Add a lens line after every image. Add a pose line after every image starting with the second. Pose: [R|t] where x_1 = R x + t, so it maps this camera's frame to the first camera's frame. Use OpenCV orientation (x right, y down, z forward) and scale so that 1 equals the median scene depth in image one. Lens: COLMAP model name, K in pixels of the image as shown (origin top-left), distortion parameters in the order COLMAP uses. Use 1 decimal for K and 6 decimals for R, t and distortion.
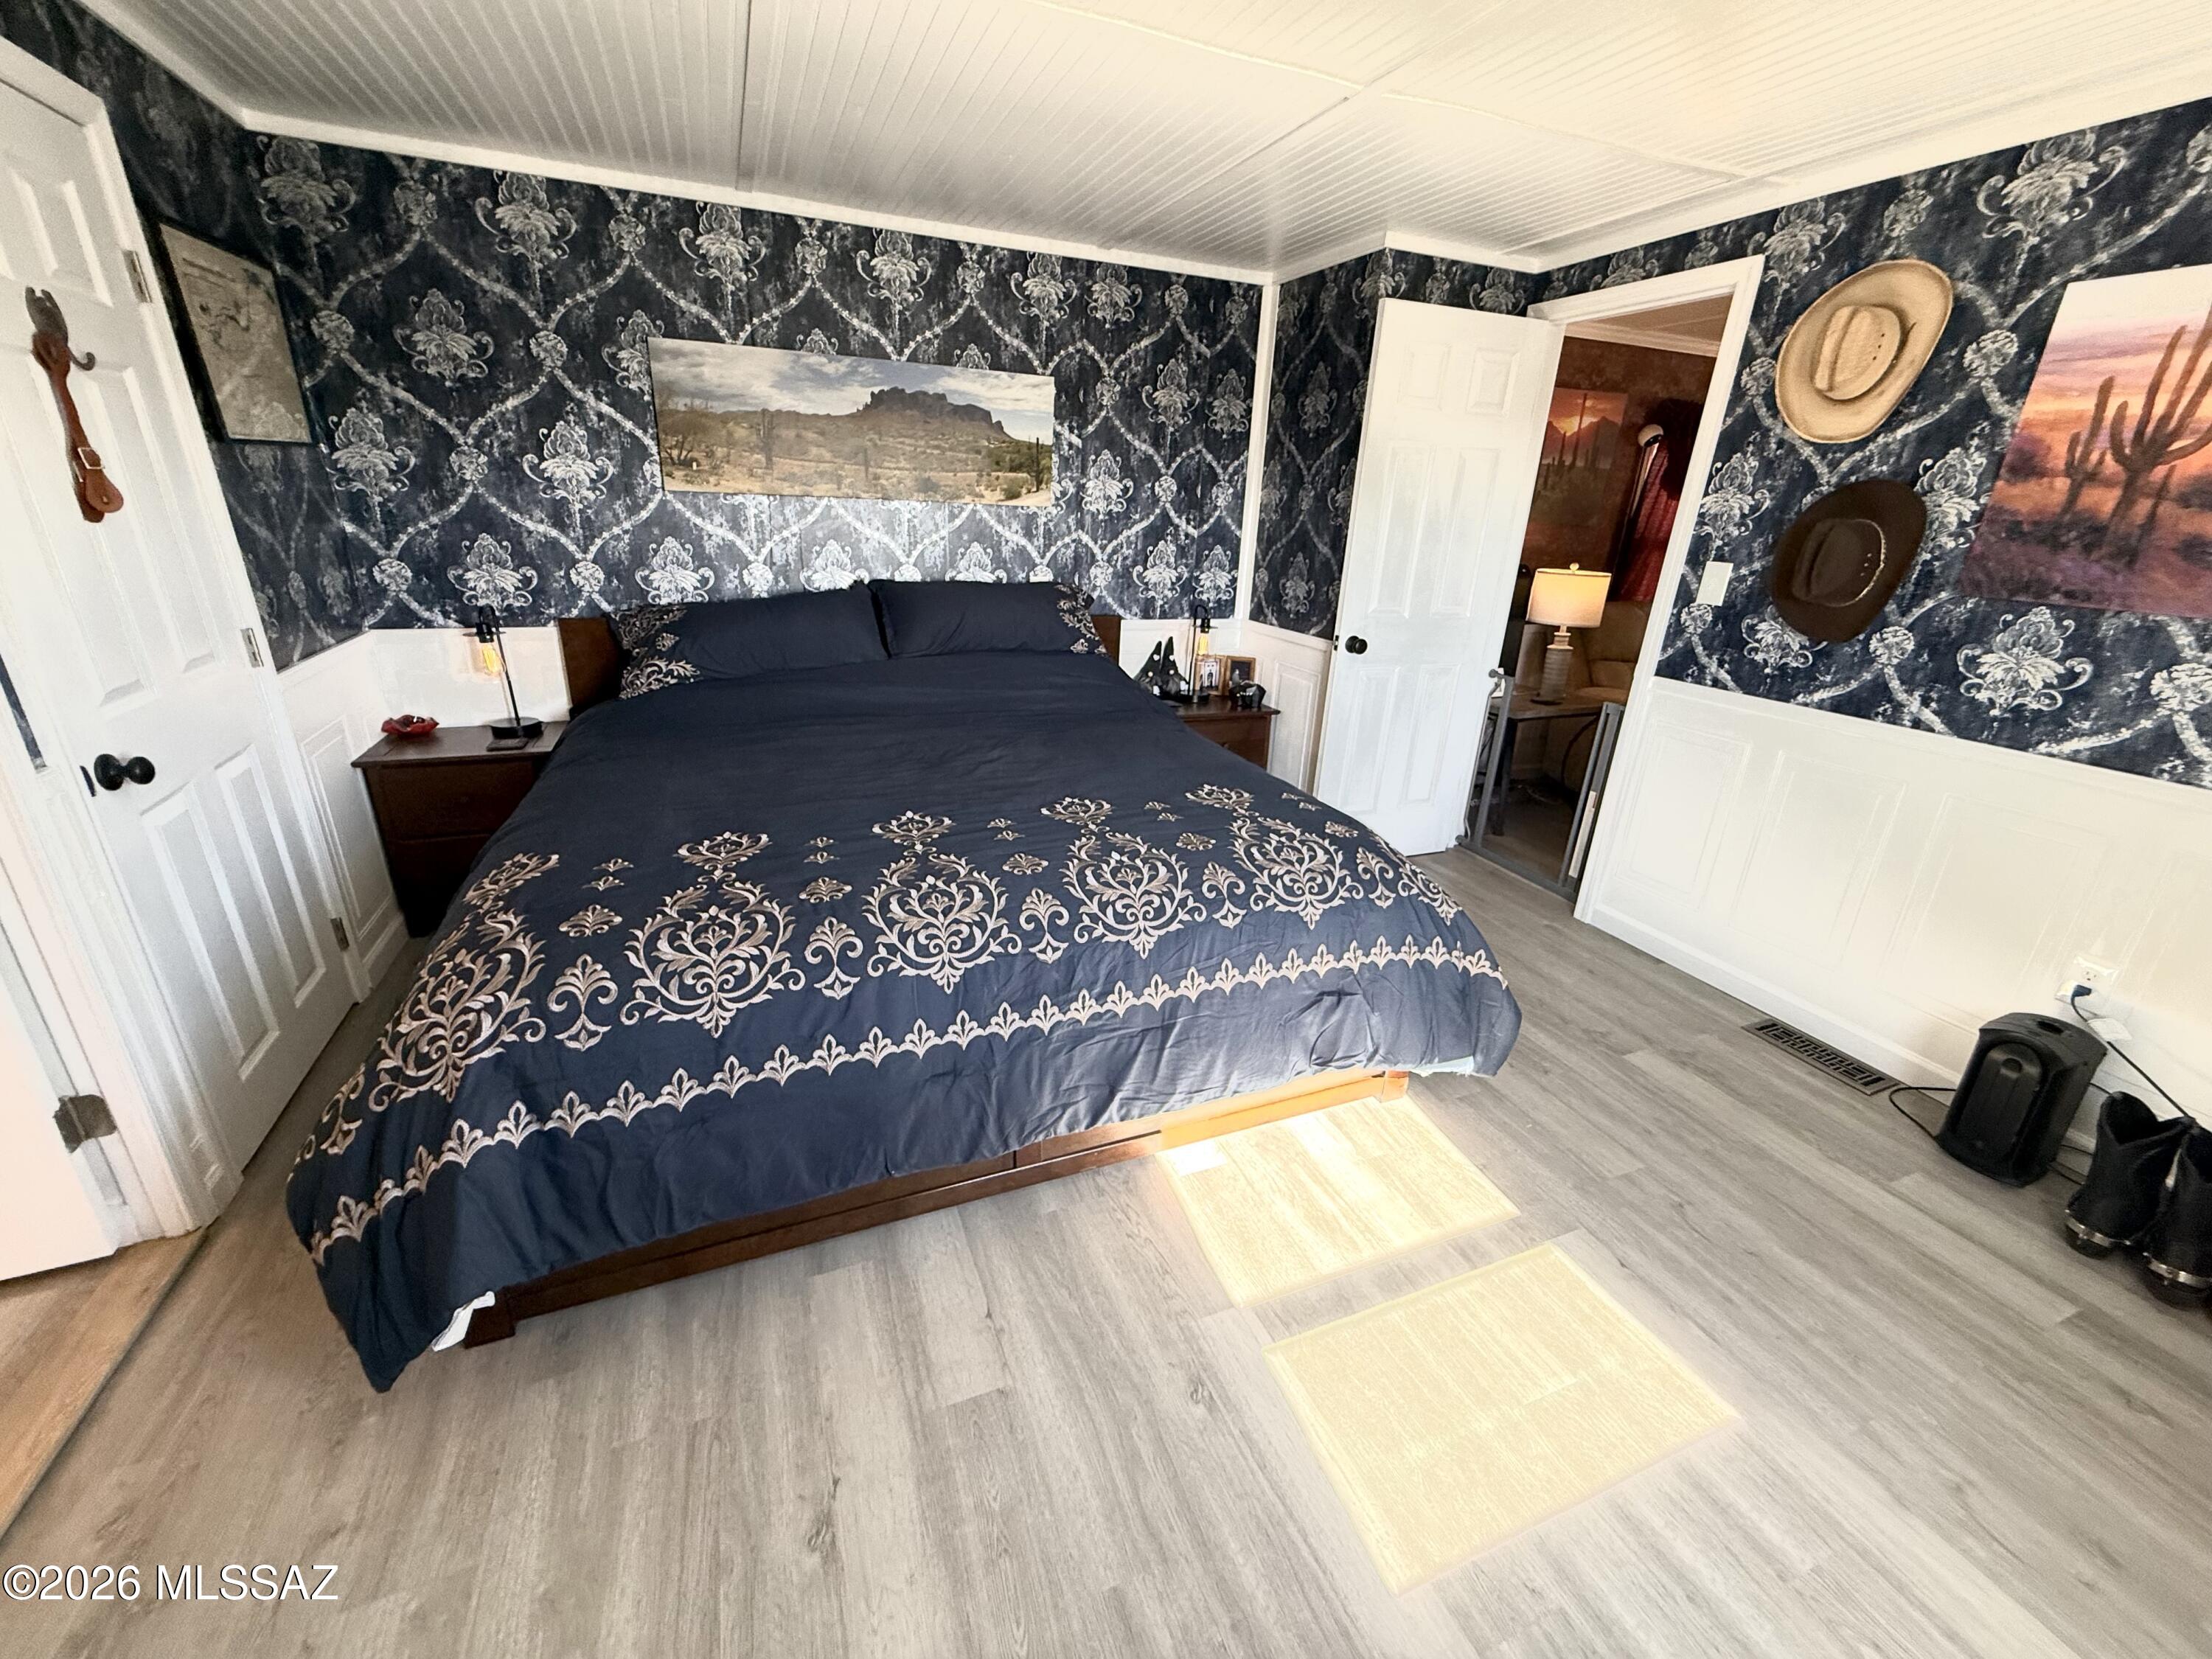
lens RADIAL K [[883.7, 0, 1106.0], [0, 883.7, 829.5], [0, 0, 1]] dist [0.000447, -0.000116]
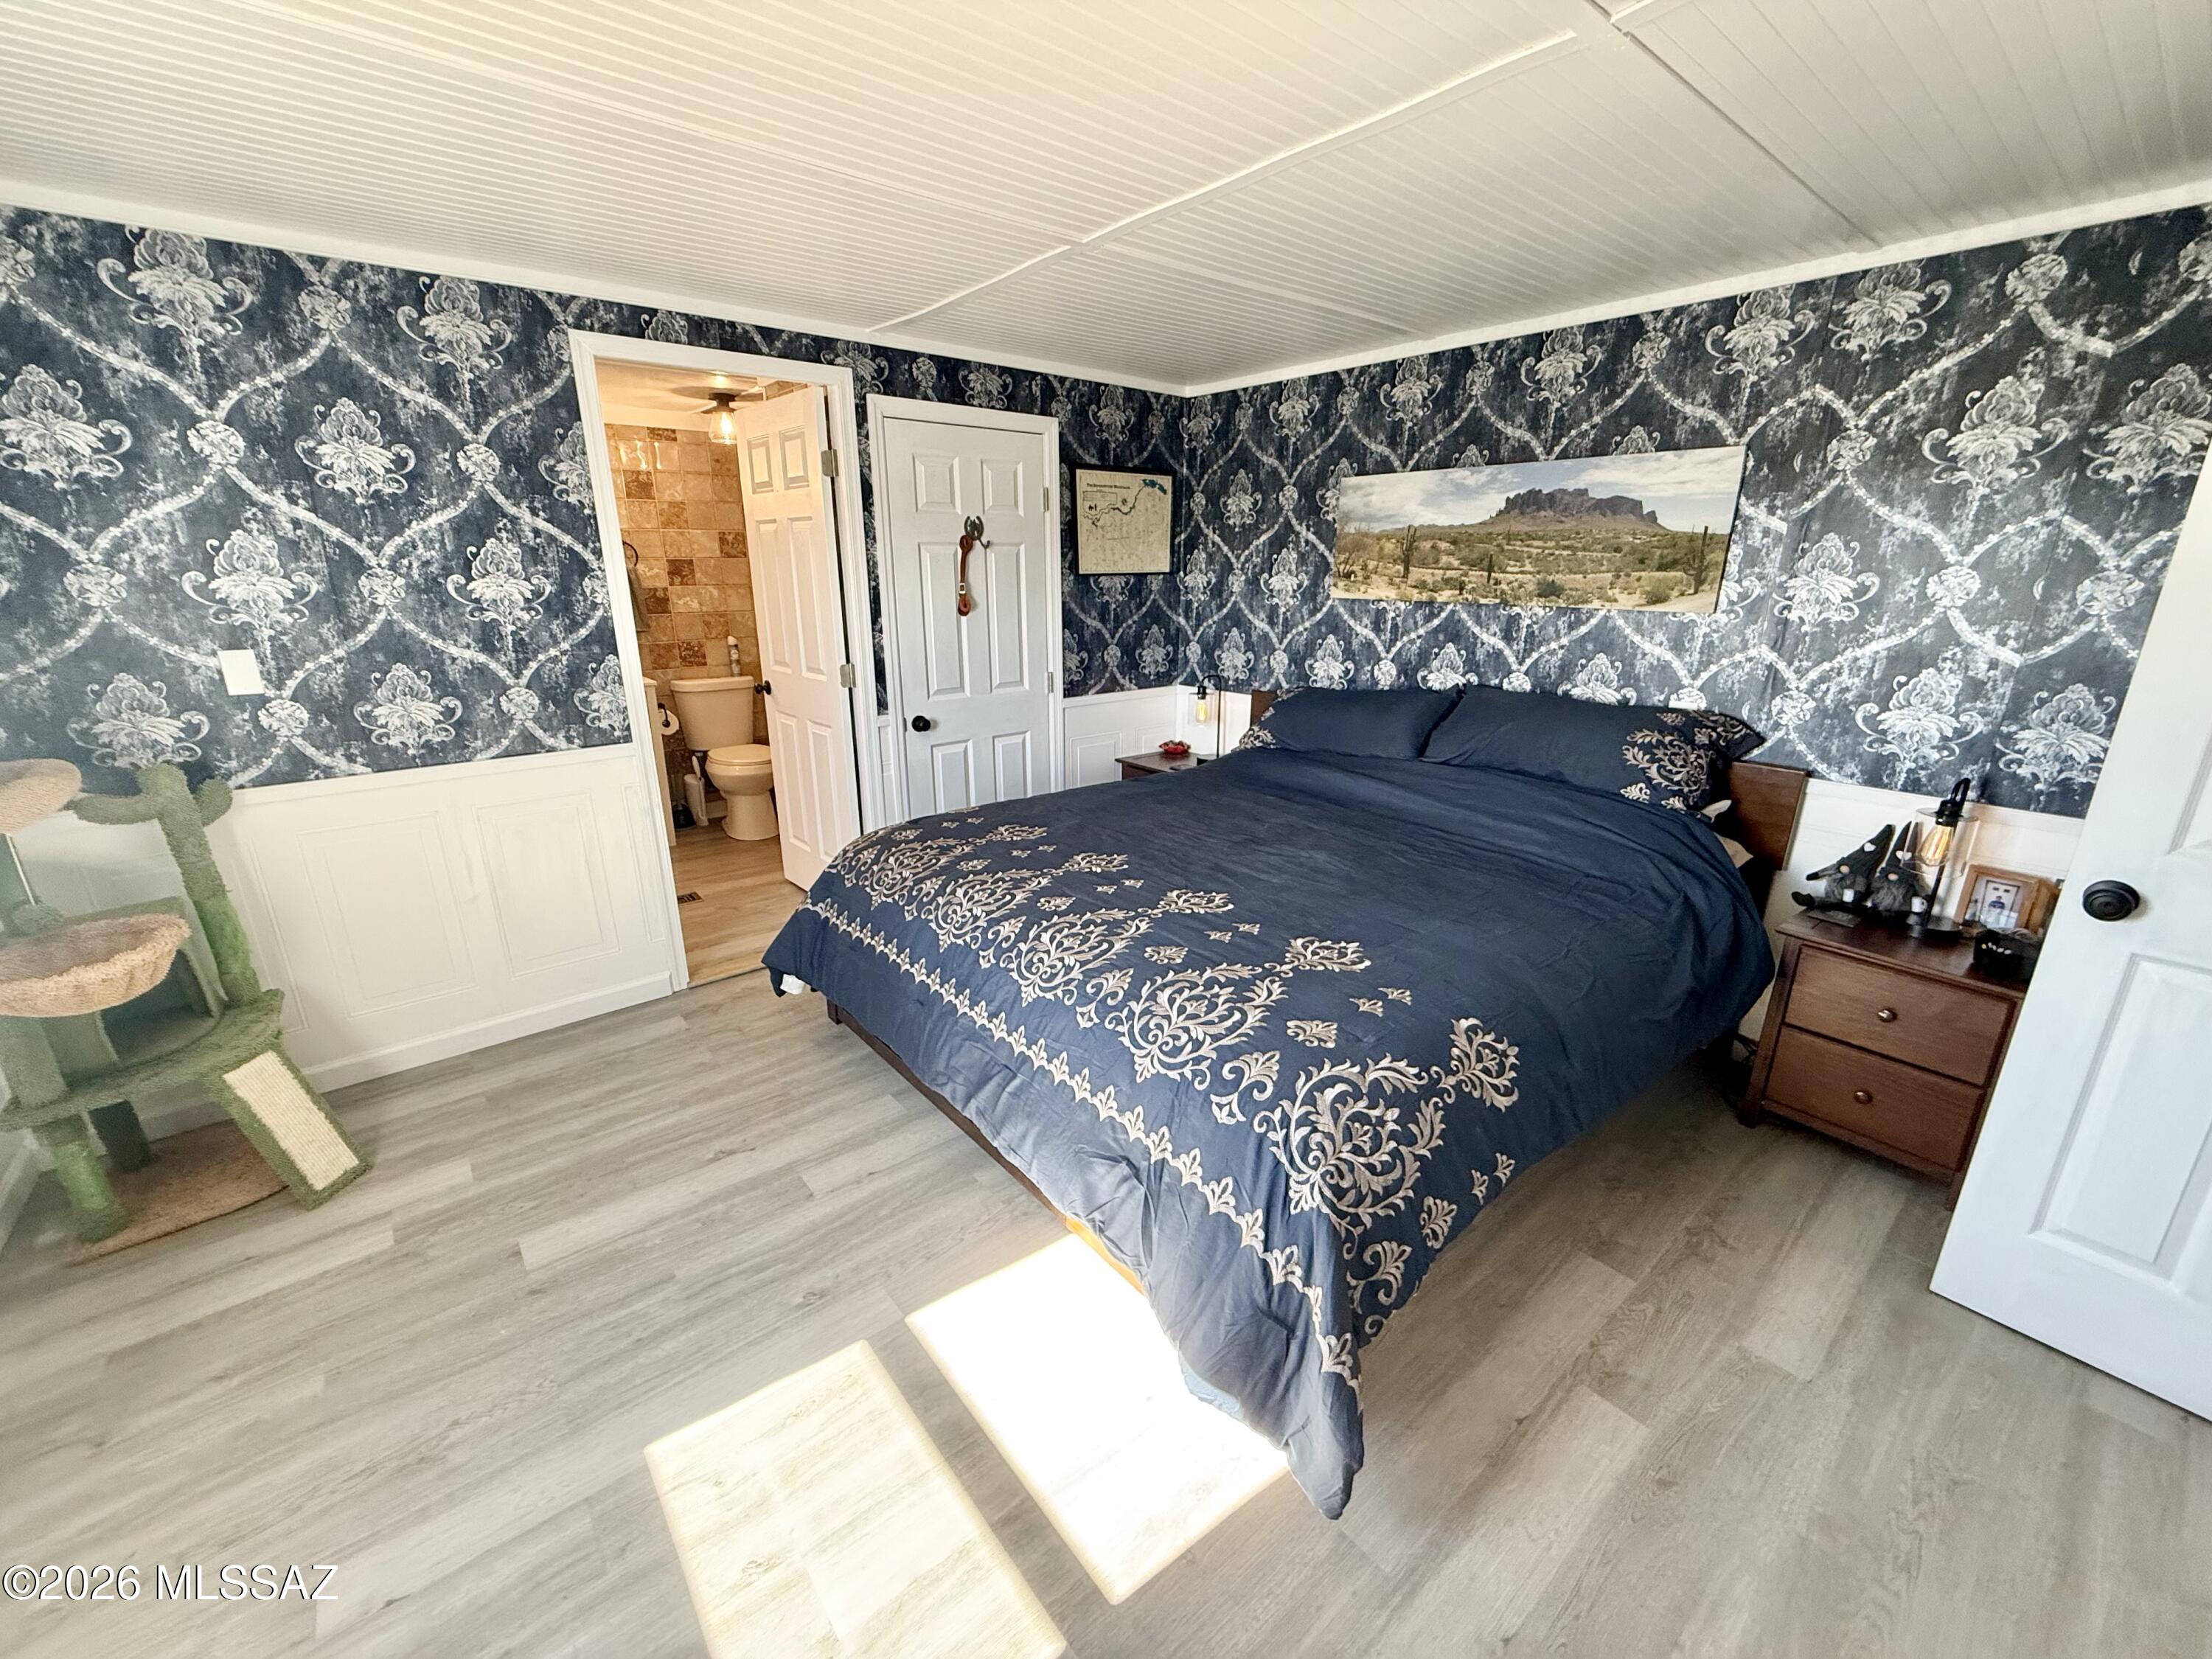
lens RADIAL K [[883.7, 0, 1106.0], [0, 883.7, 829.5], [0, 0, 1]] dist [0.000447, -0.000116]
pose [[0.292477, 0.235507, -0.926819, 0.607118], [-0.331693, 0.934013, 0.132663, -0.140769], [0.896904, 0.268618, 0.351293, 0.371846]]
